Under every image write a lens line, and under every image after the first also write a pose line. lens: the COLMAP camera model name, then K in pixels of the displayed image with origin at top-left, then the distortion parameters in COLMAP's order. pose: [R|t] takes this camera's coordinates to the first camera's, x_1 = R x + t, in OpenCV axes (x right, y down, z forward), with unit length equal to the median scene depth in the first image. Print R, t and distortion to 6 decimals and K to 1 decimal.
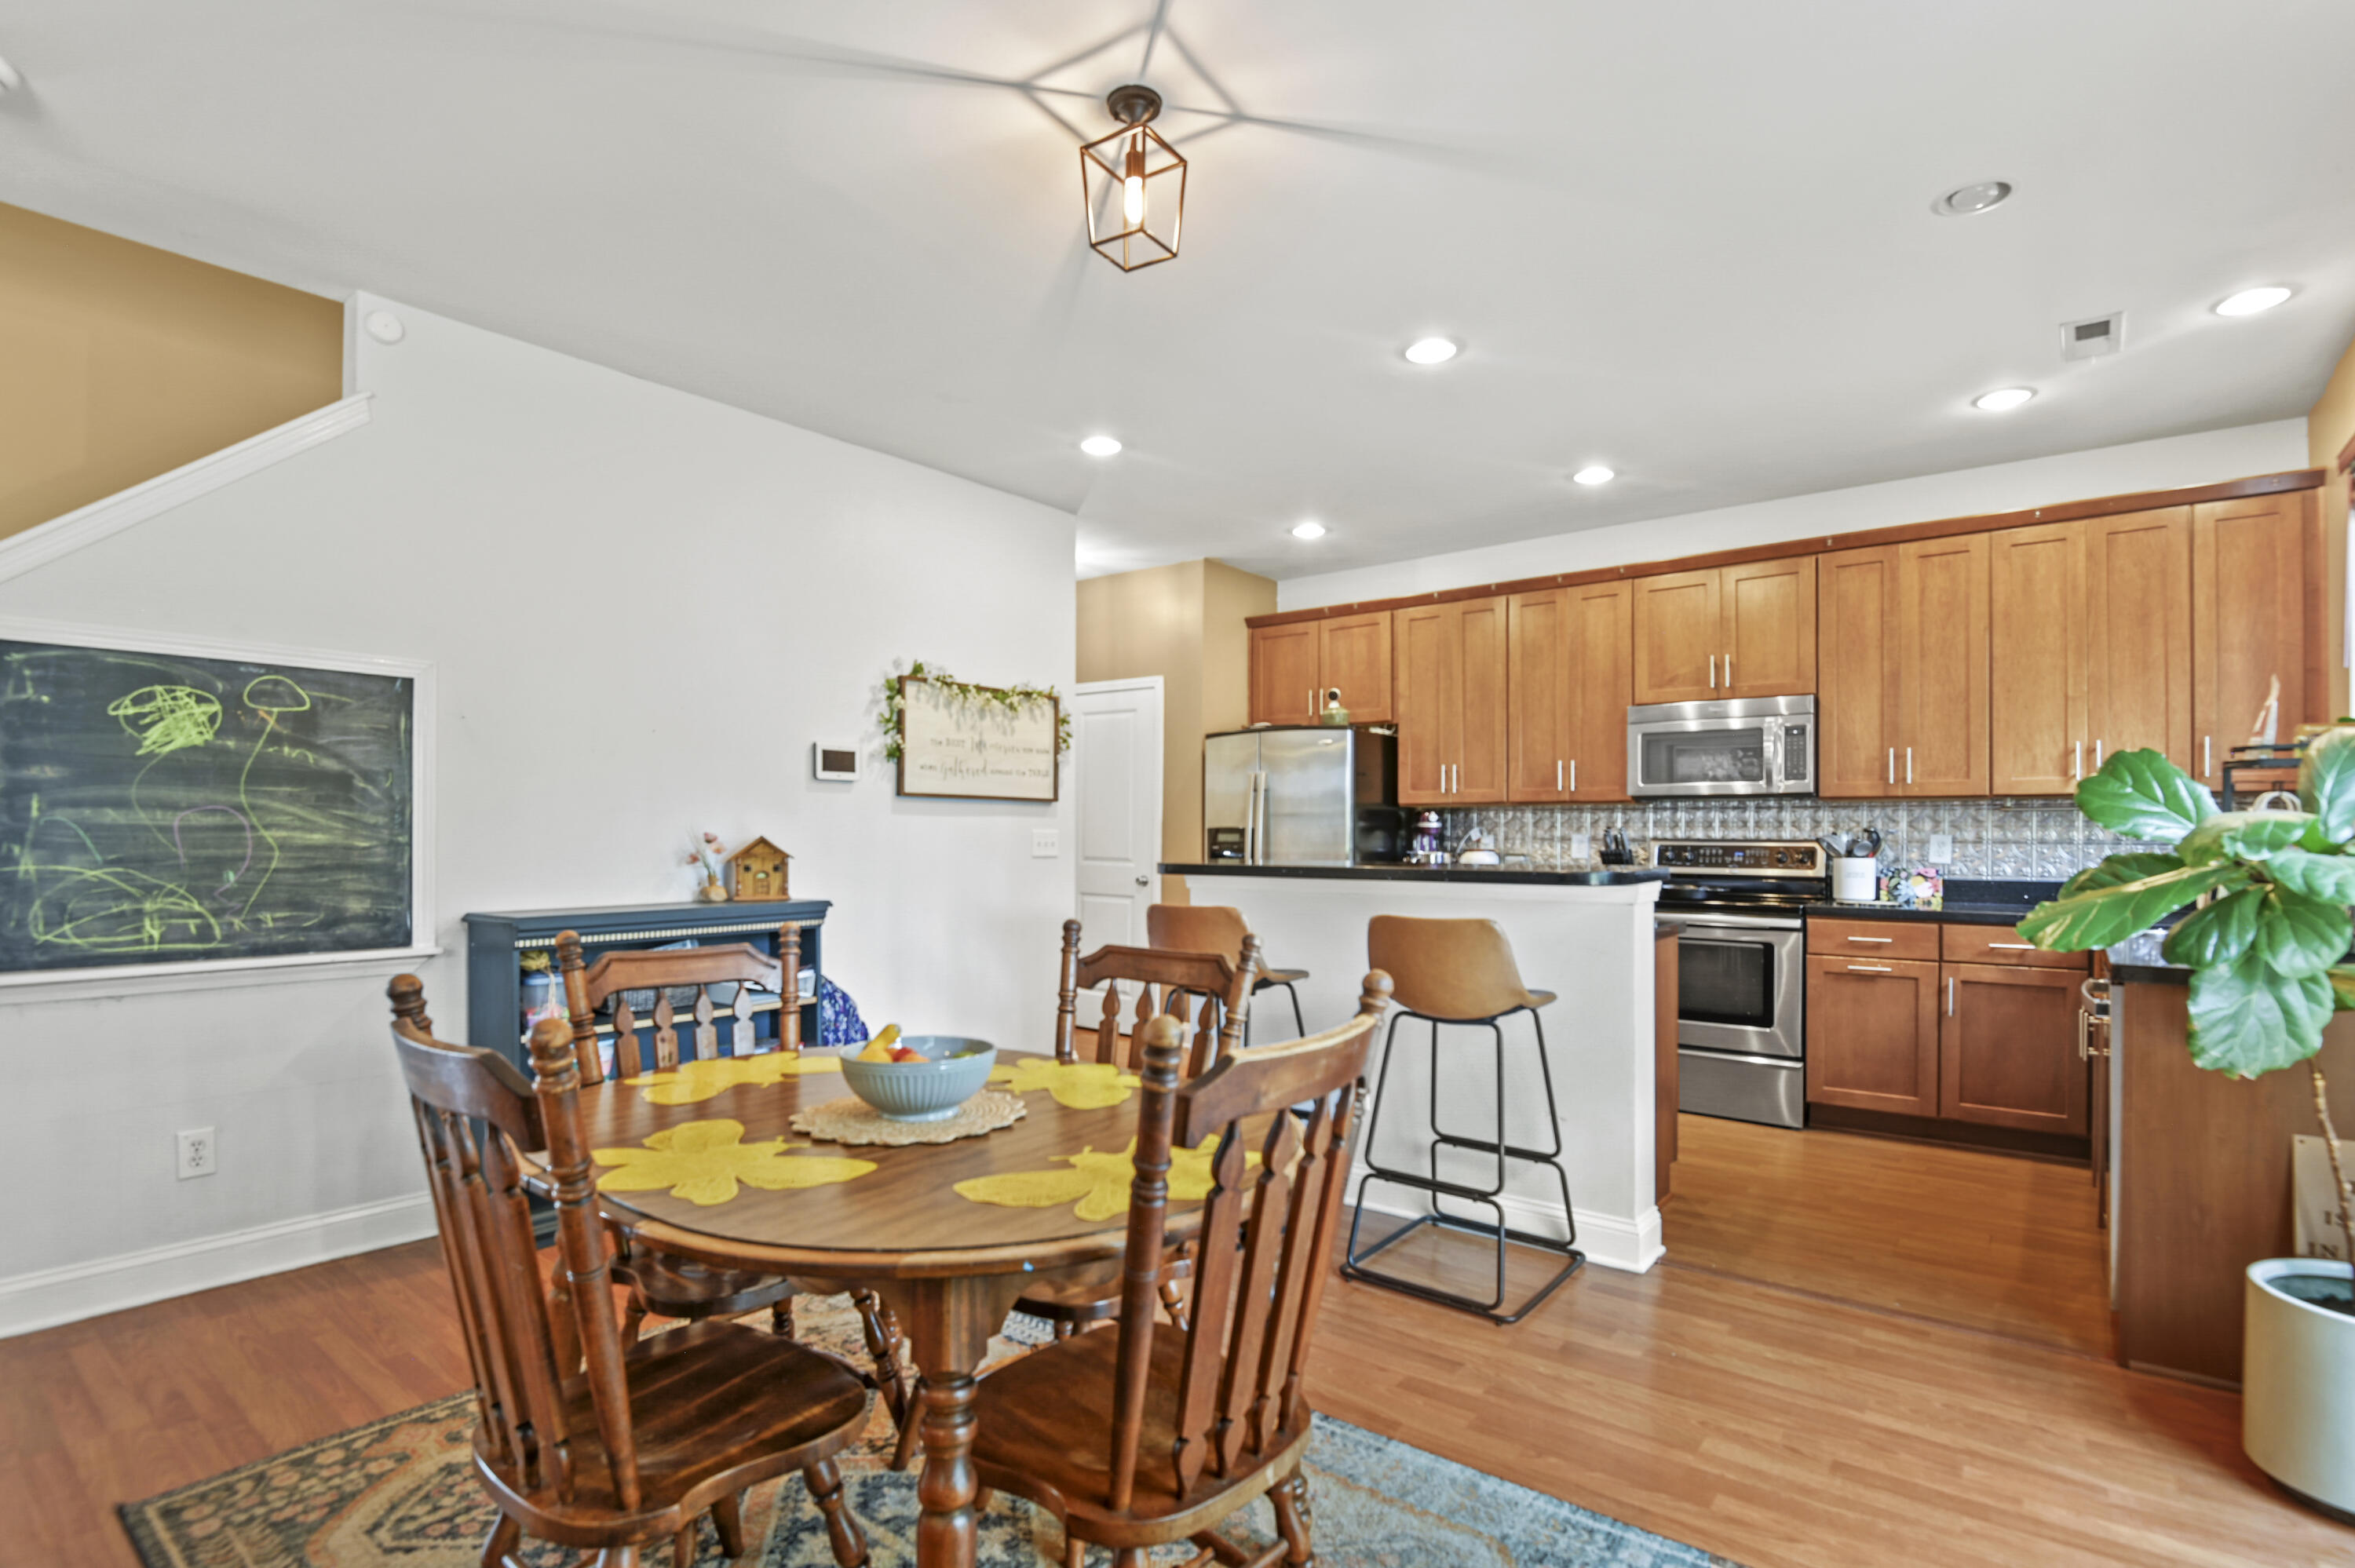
lens RADIAL K [[1143.5, 0, 1176.6], [0, 1143.5, 853.9], [0, 0, 1]] dist [0.000555, -0.000039]
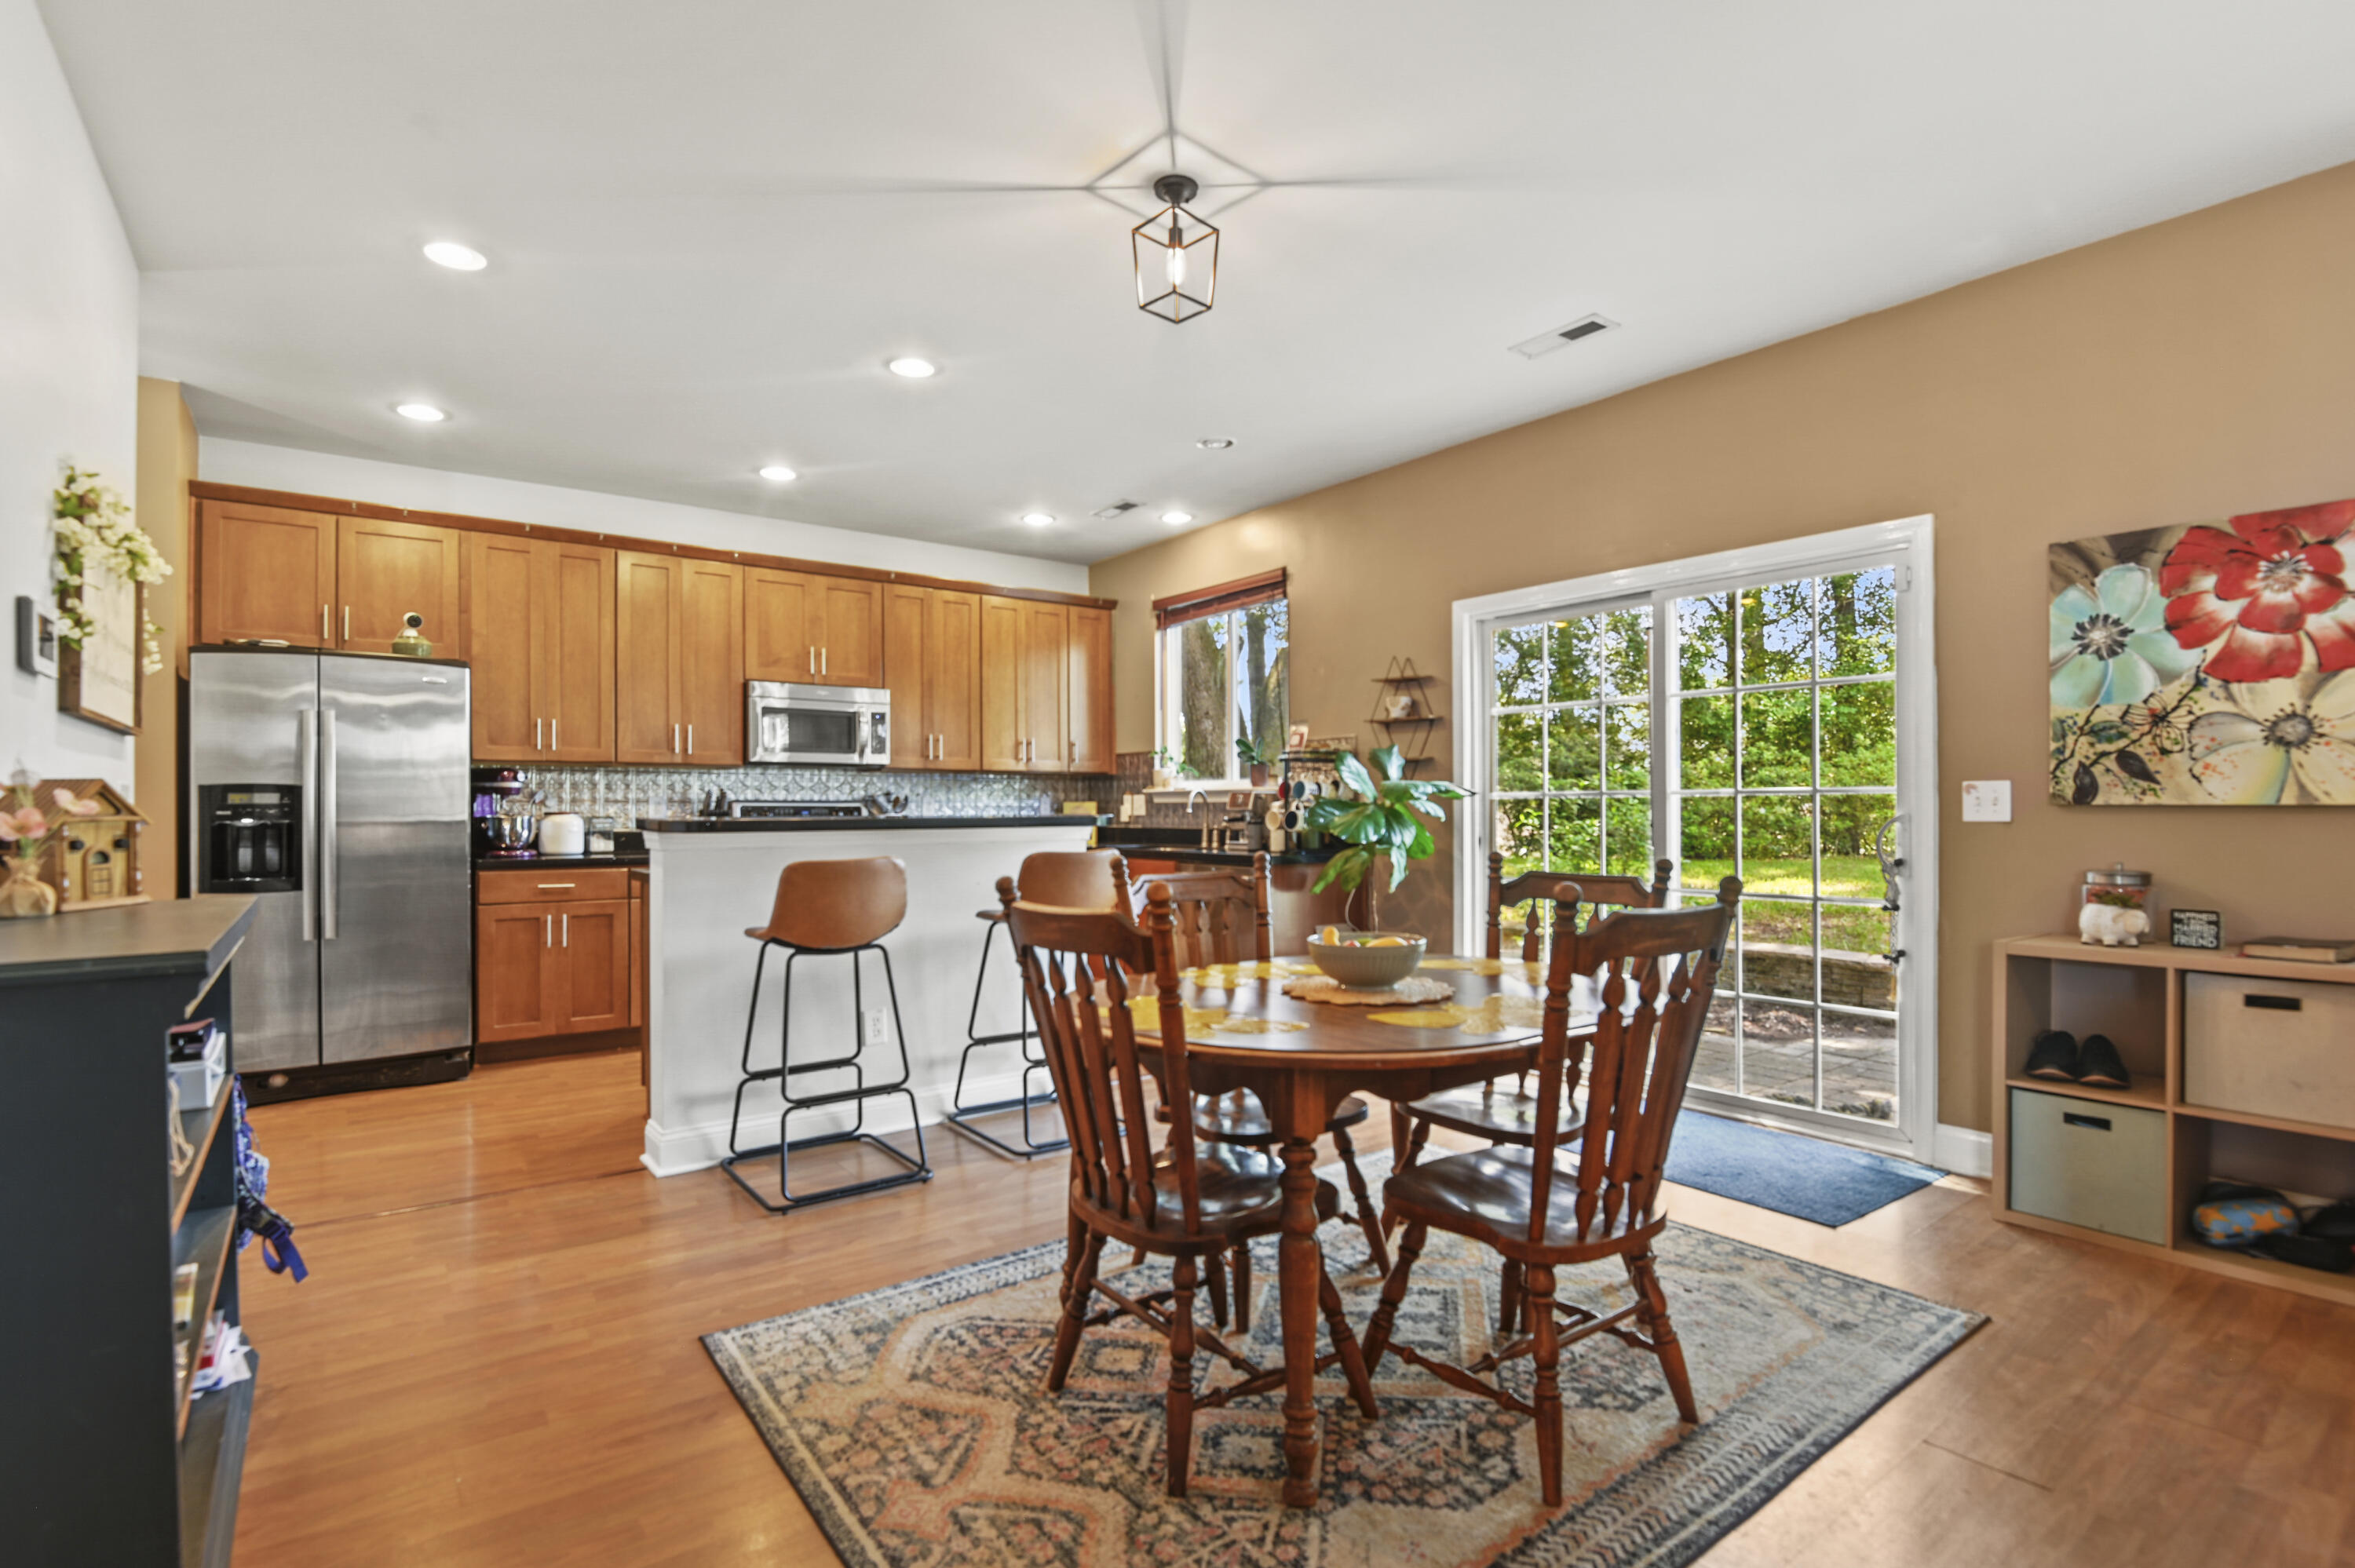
lens RADIAL K [[1121.1, 0, 1126.3], [0, 1121.1, 800.7], [0, 0, 1]] dist [-0.001006, -0.000094]
pose [[0.282017, -0.001640, 0.959408, -0.591675], [0.011859, 0.999928, -0.001777, -0.006969], [-0.959336, 0.011879, 0.282016, 0.377134]]
